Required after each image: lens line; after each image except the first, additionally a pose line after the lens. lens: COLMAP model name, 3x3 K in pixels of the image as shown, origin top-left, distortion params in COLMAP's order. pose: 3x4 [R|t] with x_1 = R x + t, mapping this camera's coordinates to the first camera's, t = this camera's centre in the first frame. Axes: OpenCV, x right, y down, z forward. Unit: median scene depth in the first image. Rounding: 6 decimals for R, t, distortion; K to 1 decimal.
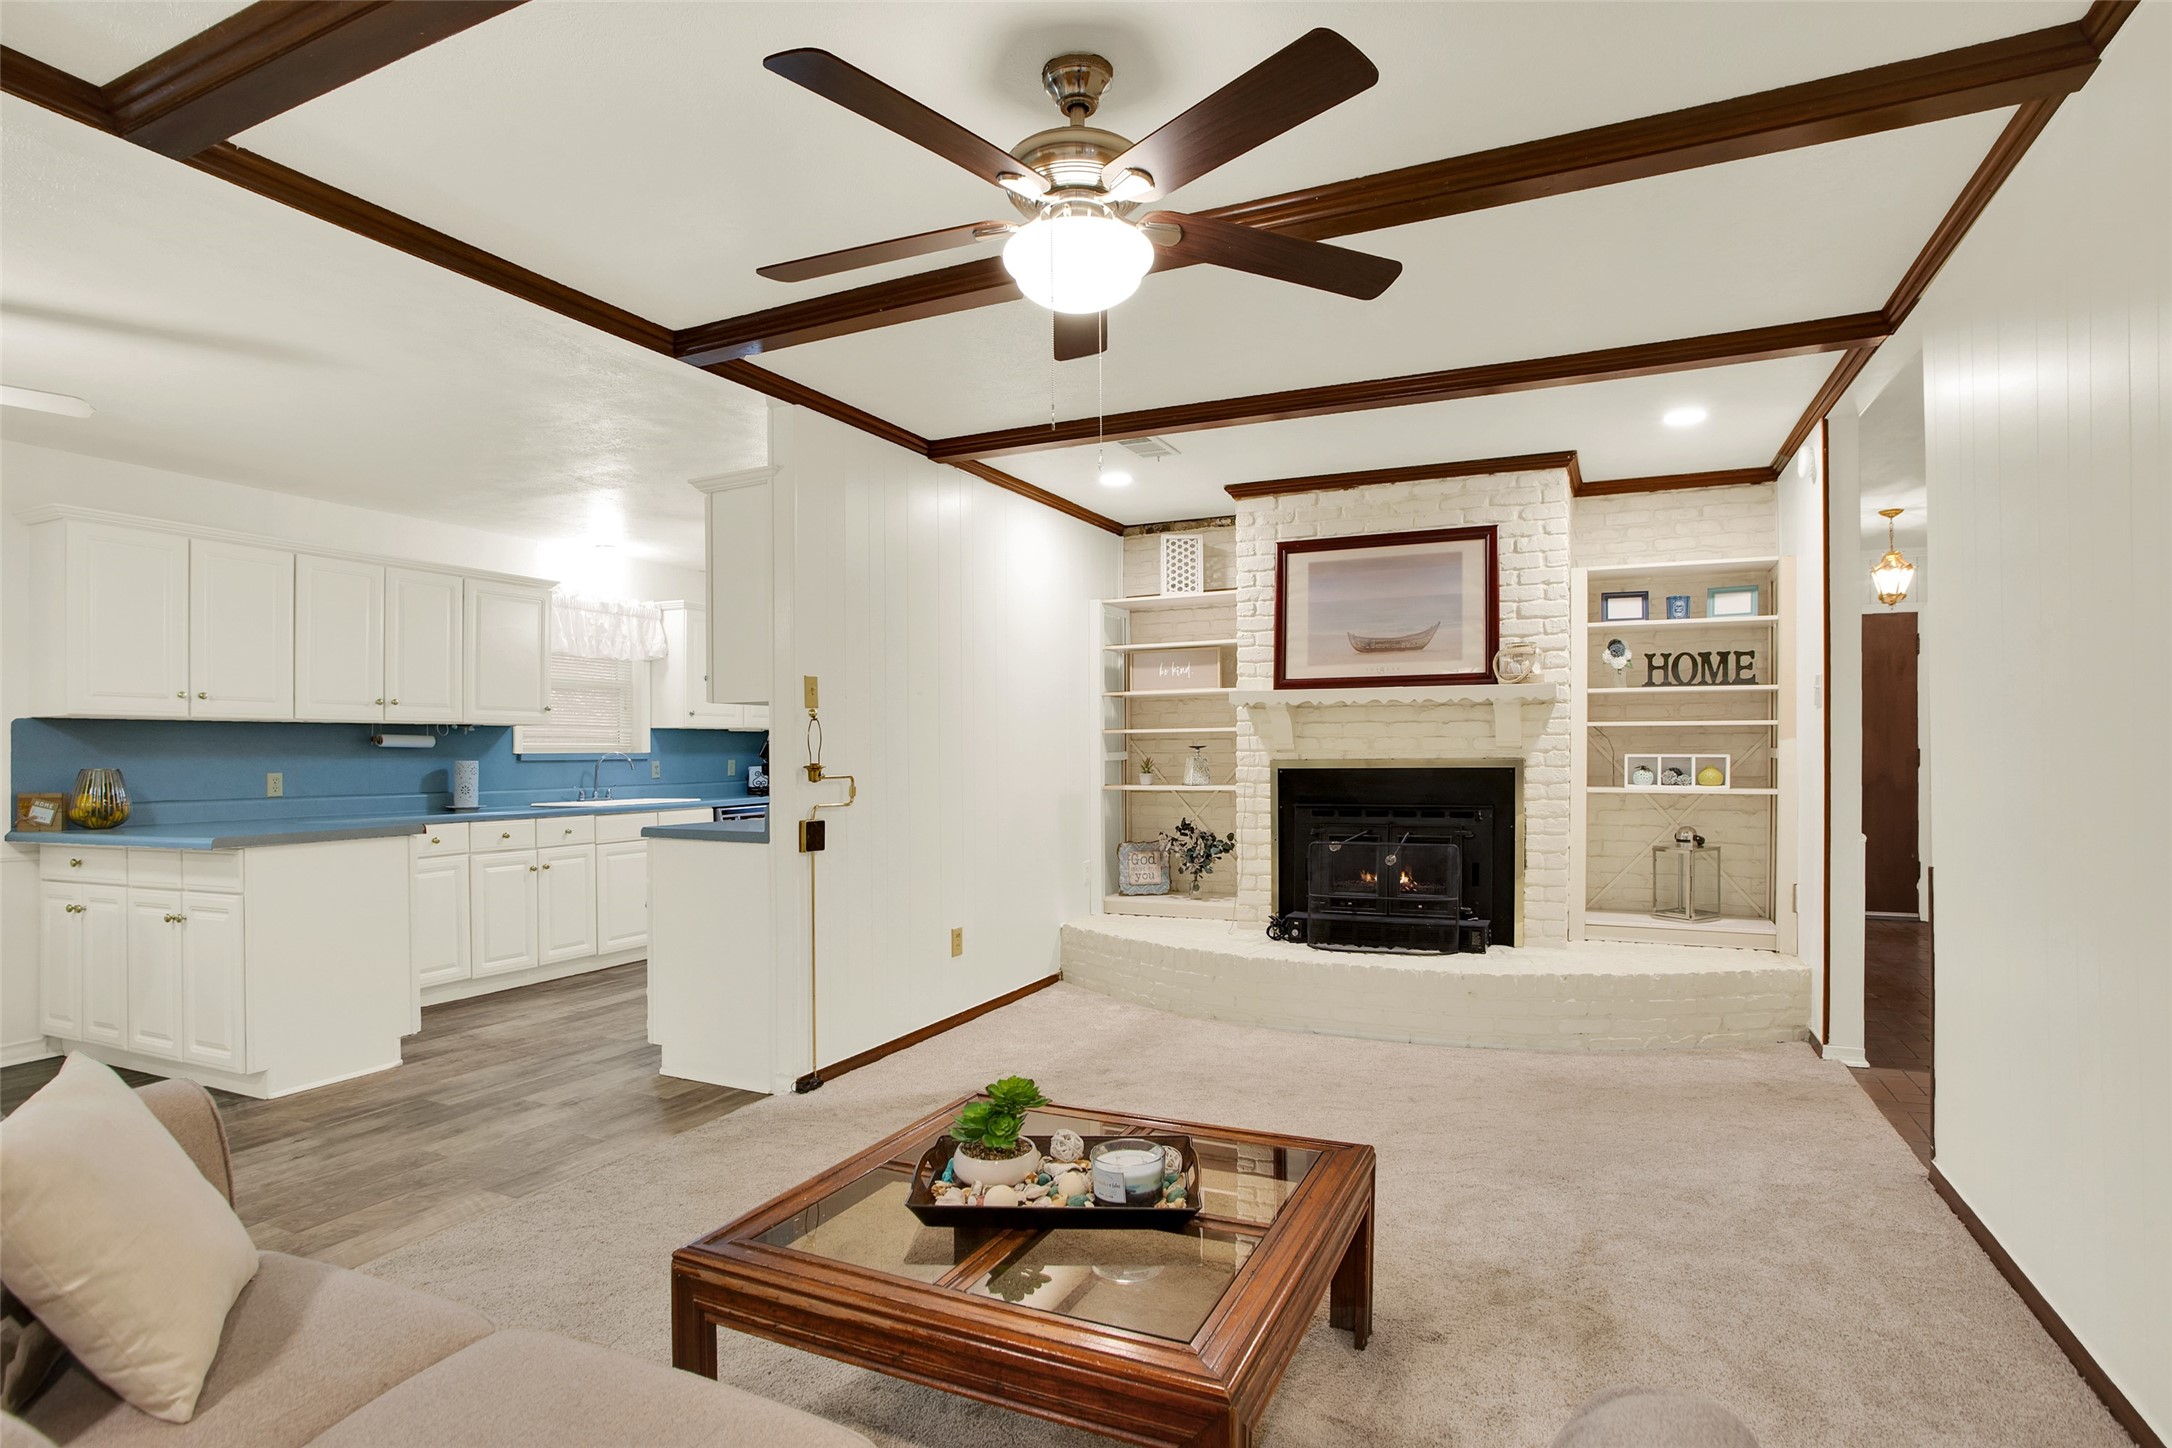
lens RADIAL K [[1130.9, 0, 1077.6], [0, 1130.9, 766.7], [0, 0, 1]] dist [-0.067744, 0.035608]
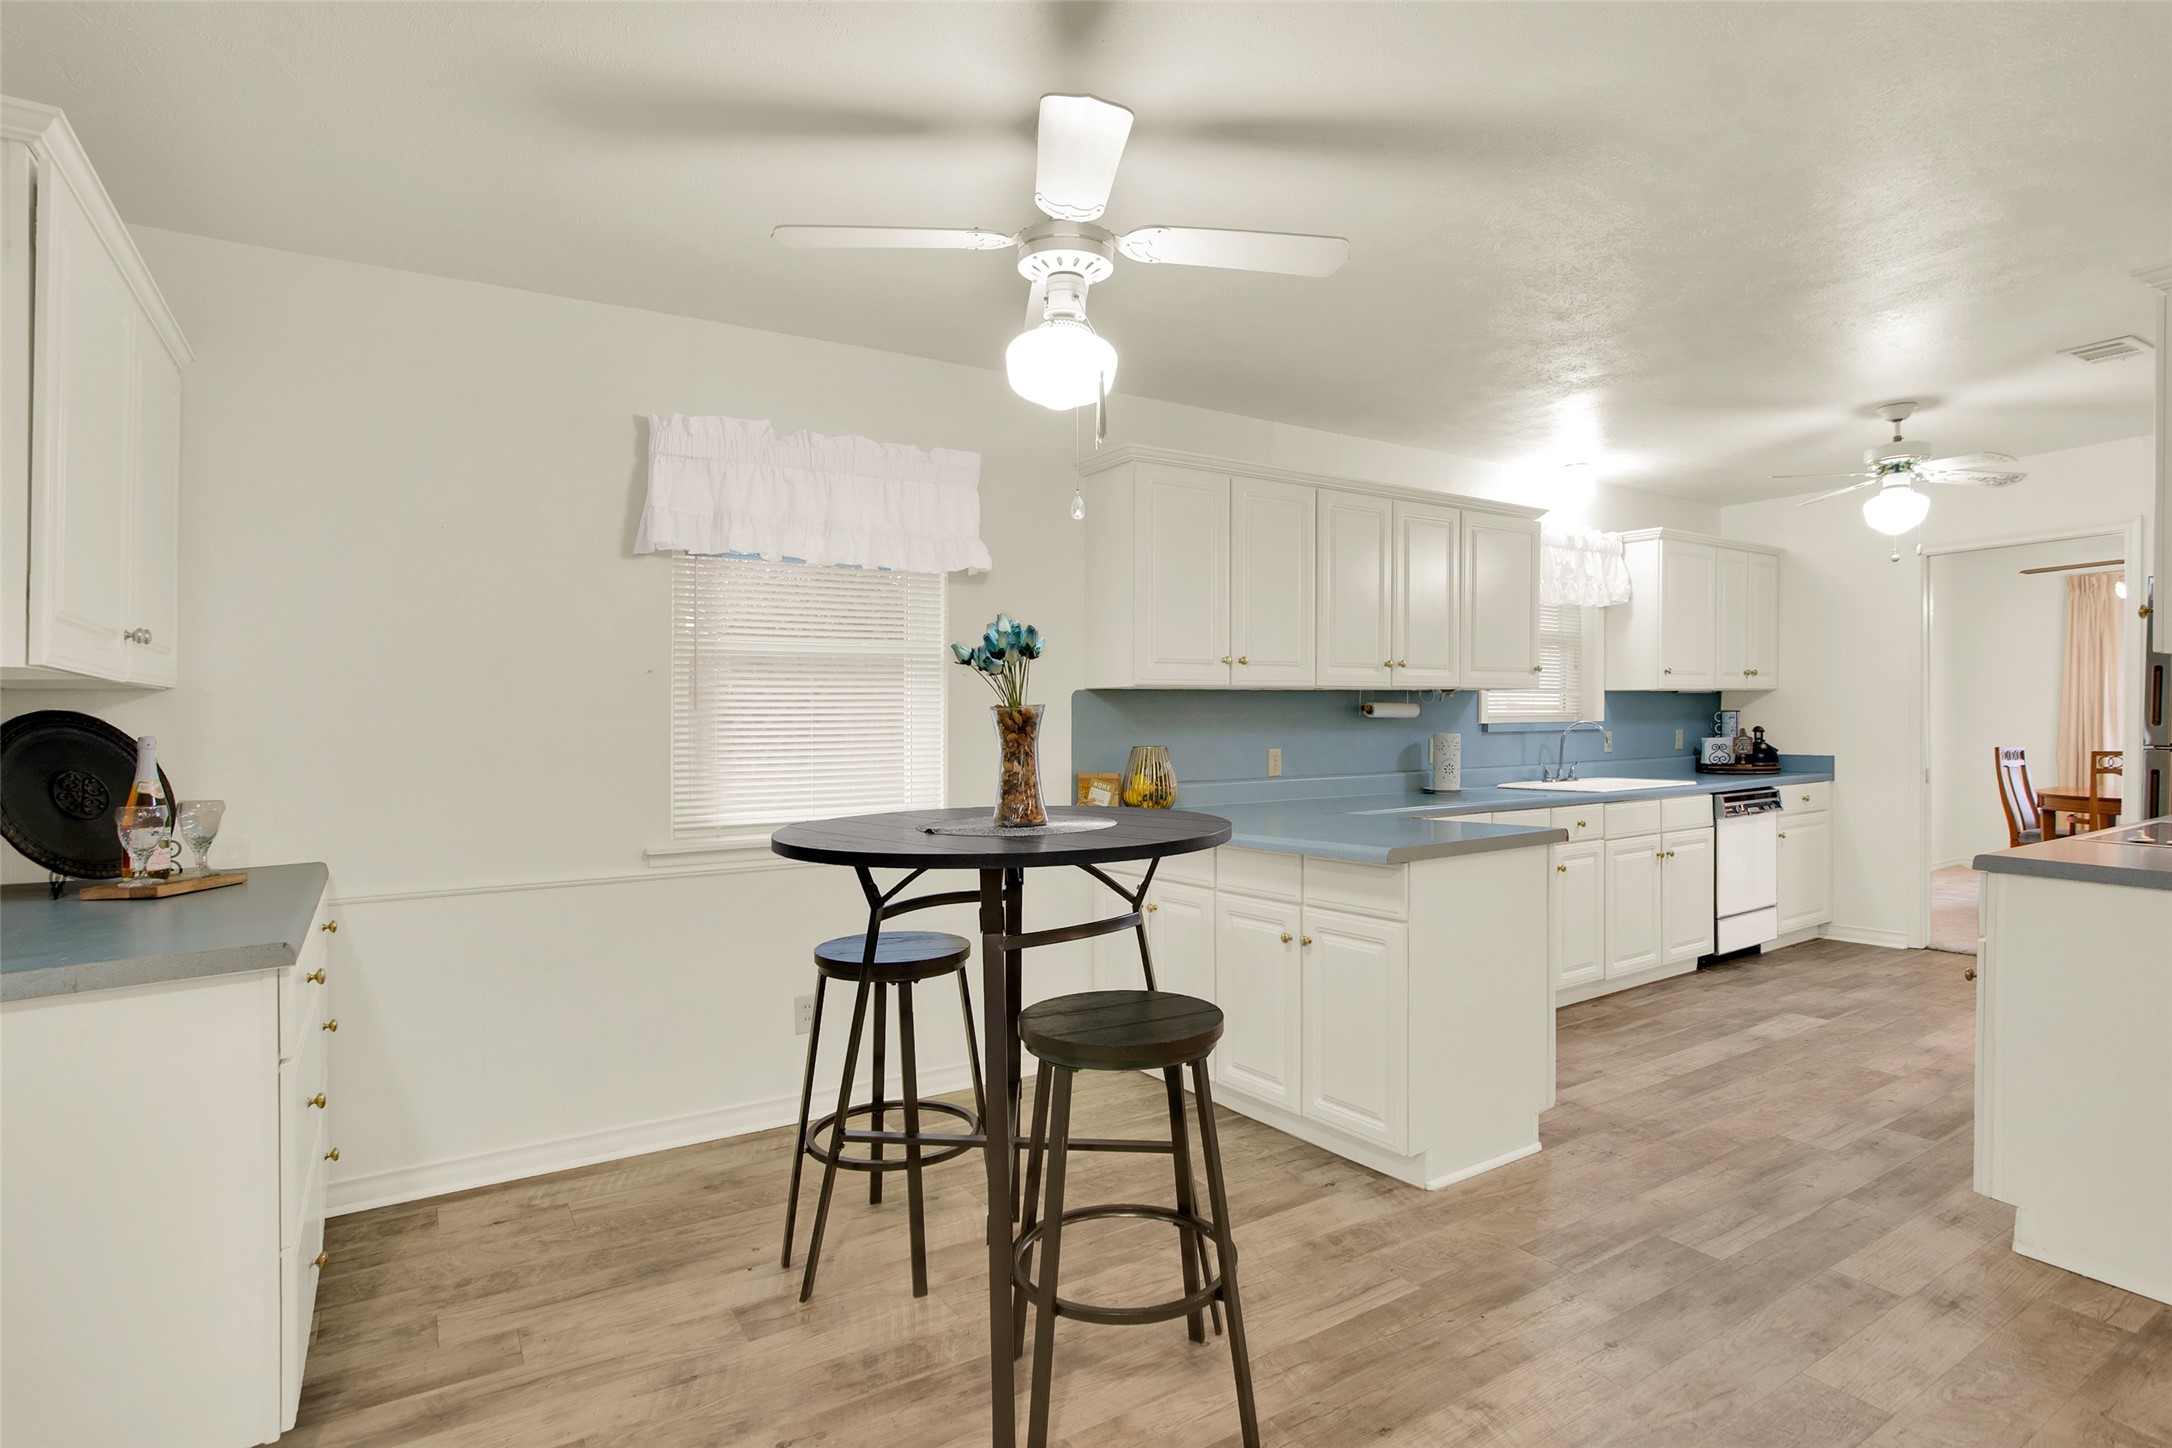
lens RADIAL K [[1130.9, 0, 1077.6], [0, 1130.9, 766.7], [0, 0, 1]] dist [-0.067744, 0.035608]
pose [[0.850620, 0.021813, -0.525329, -0.400004], [-0.001737, 0.999250, 0.038679, -0.014461], [0.525779, -0.031989, 0.850020, 0.166814]]
